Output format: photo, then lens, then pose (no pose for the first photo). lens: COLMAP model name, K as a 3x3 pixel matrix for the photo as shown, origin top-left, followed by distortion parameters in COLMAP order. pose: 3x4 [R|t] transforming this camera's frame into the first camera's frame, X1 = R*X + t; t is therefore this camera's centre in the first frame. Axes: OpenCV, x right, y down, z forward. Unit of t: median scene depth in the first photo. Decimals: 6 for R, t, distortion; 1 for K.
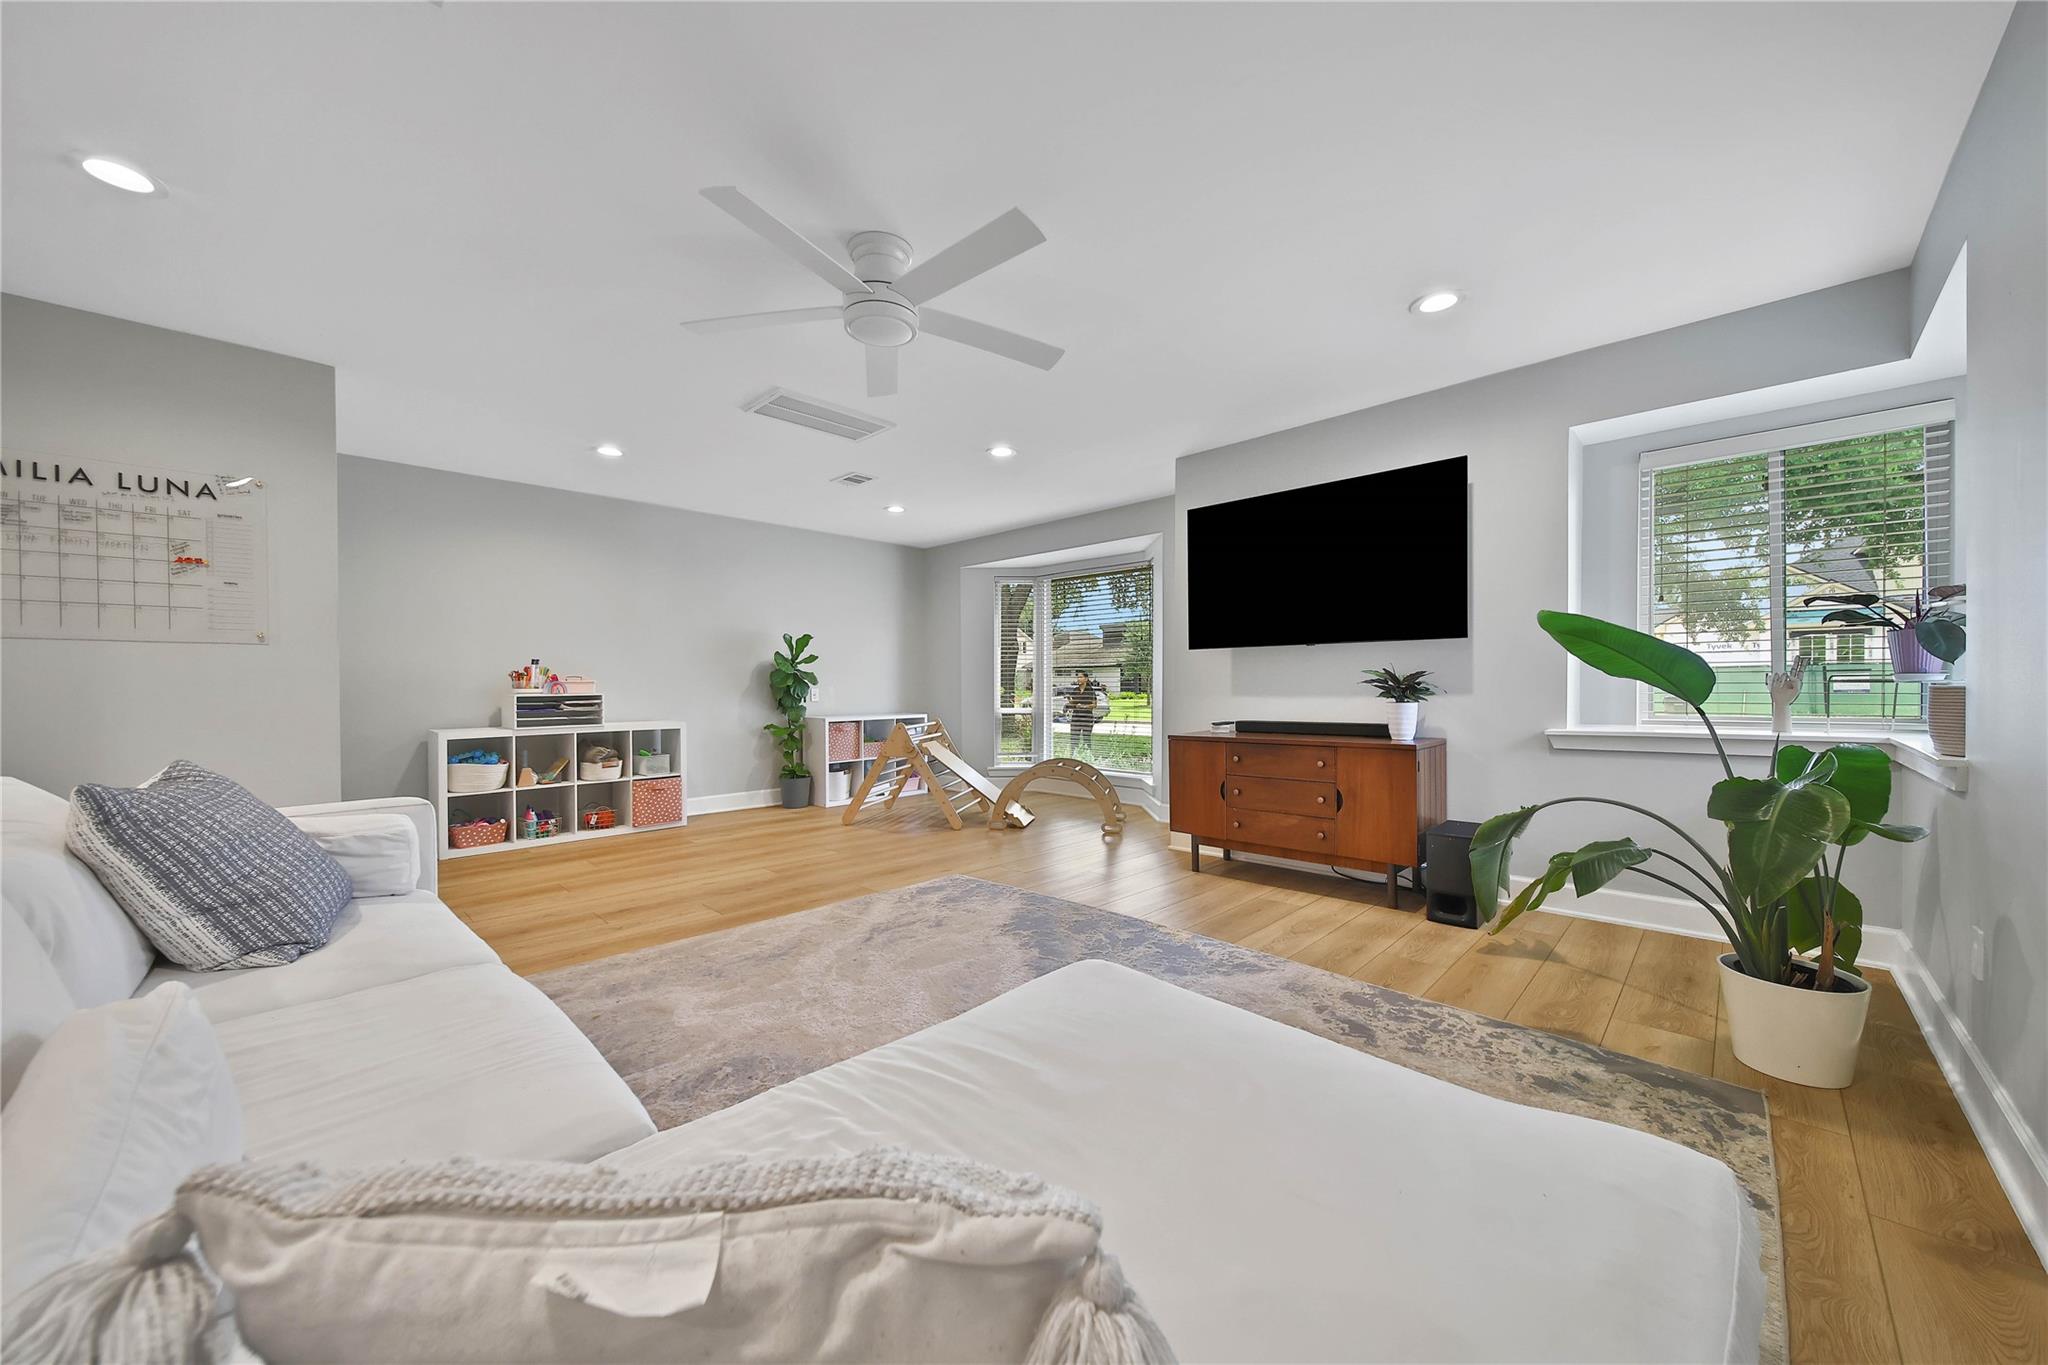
lens RADIAL K [[728.6, 0, 1024.1], [0, 728.6, 689.7], [0, 0, 1]] dist [-0.000755, -0.000344]
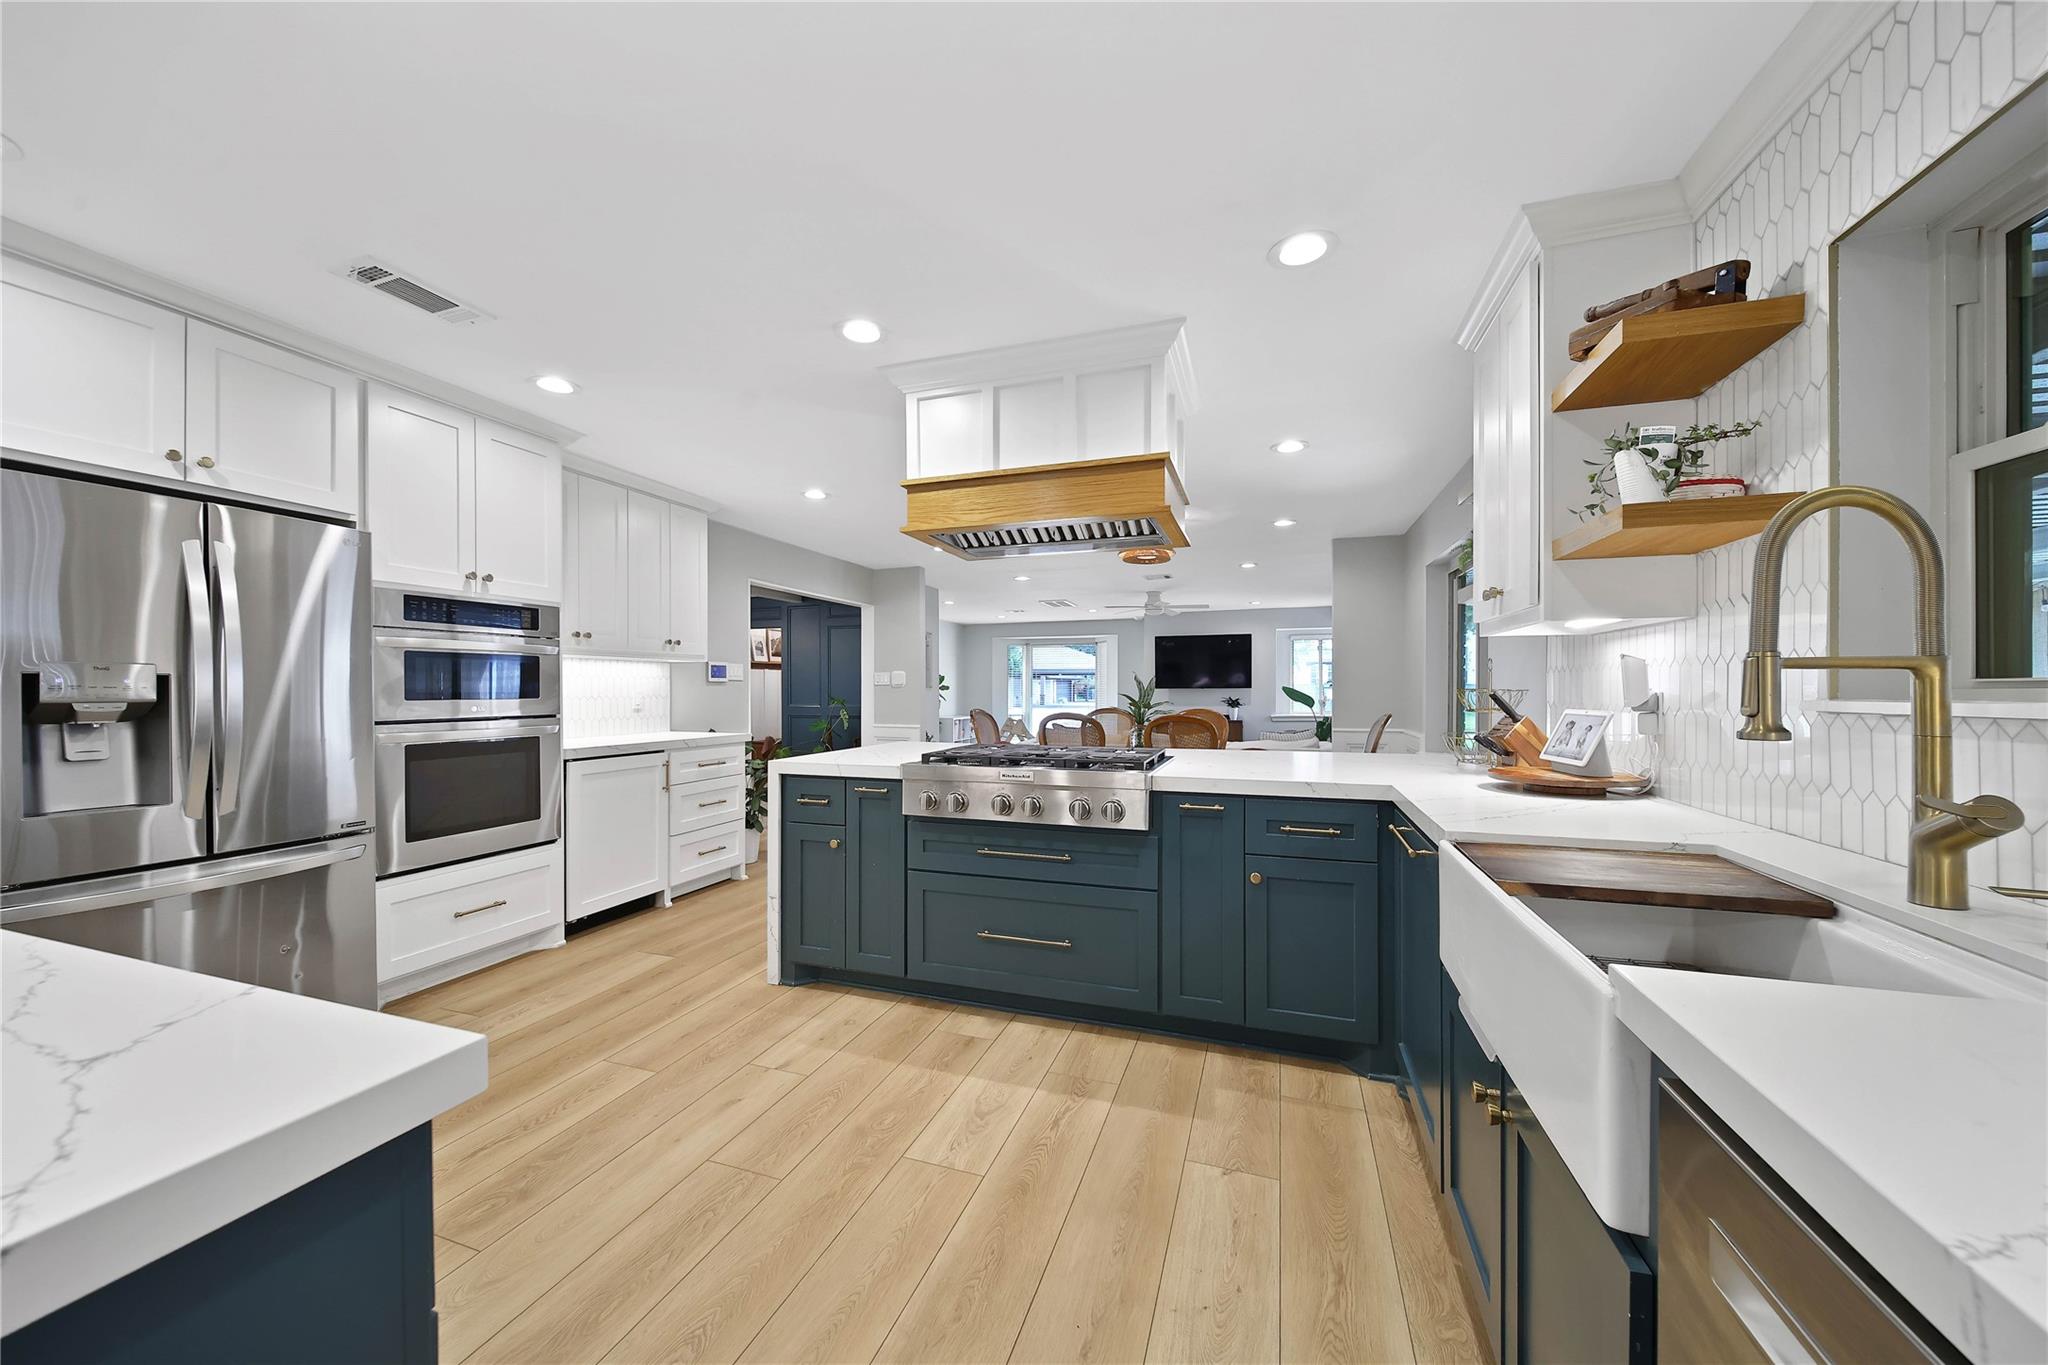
lens RADIAL K [[730.8, 0, 992.1], [0, 730.8, 690.0], [0, 0, 1]] dist [-0.000035, -0.000083]
pose [[0.916458, 0.003212, 0.400117, -1.868554], [0.001703, 0.999927, -0.011927, -0.027059], [-0.400126, 0.011611, 0.916386, -1.637856]]
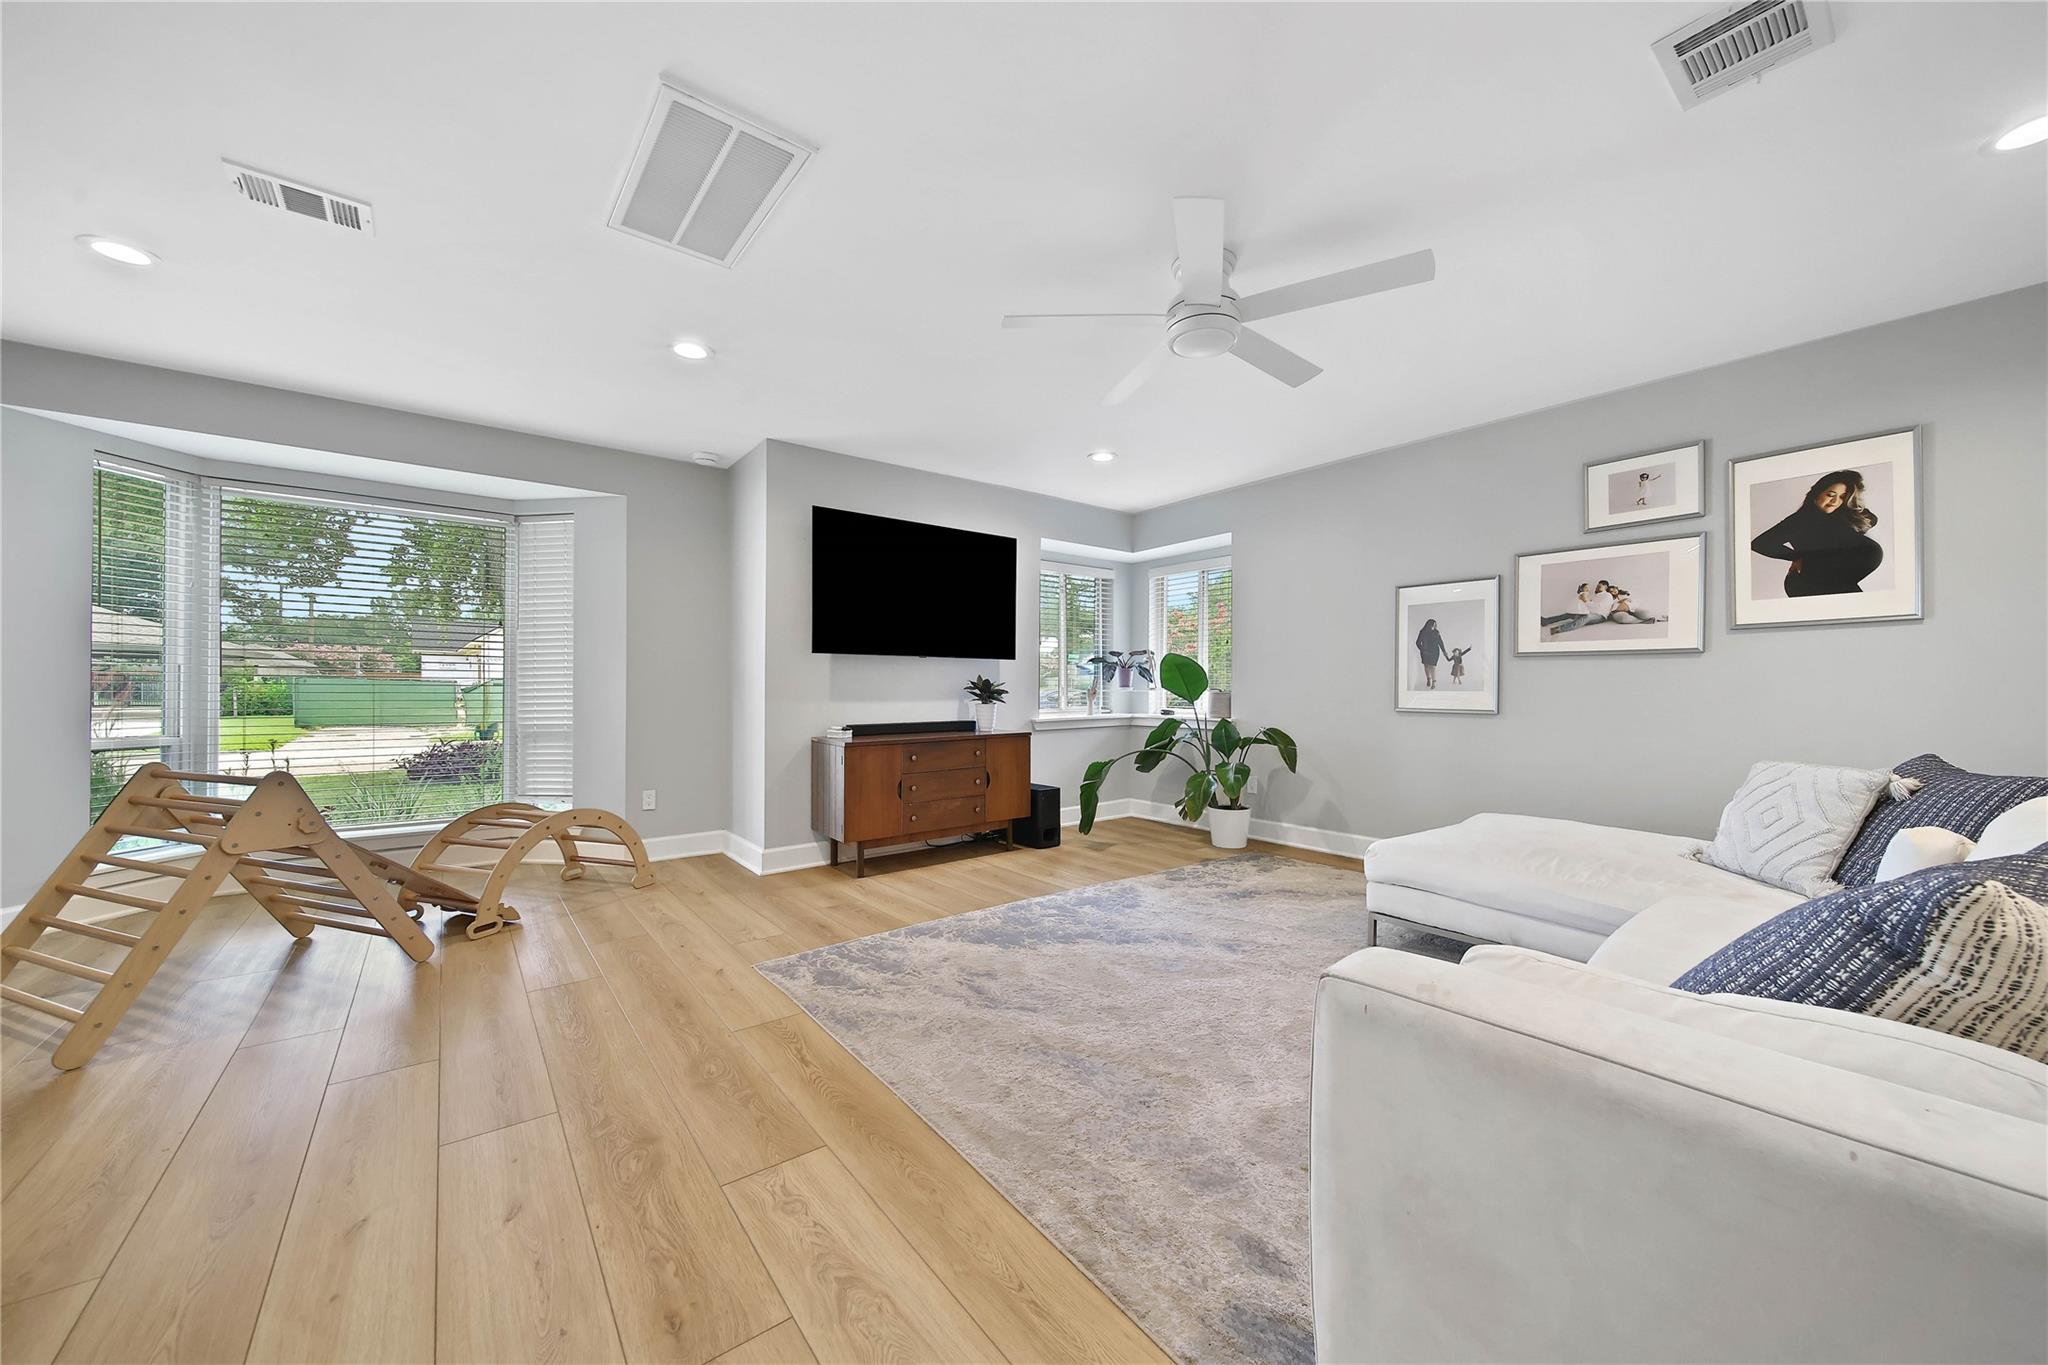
lens RADIAL K [[728.6, 0, 1024.1], [0, 728.6, 689.7], [0, 0, 1]] dist [-0.000755, -0.000344]
pose [[0.135779, 0.005652, 0.990723, -0.897602], [0.002253, 0.999979, -0.006013, -0.000953], [-0.990737, 0.003049, 0.135763, 0.800216]]
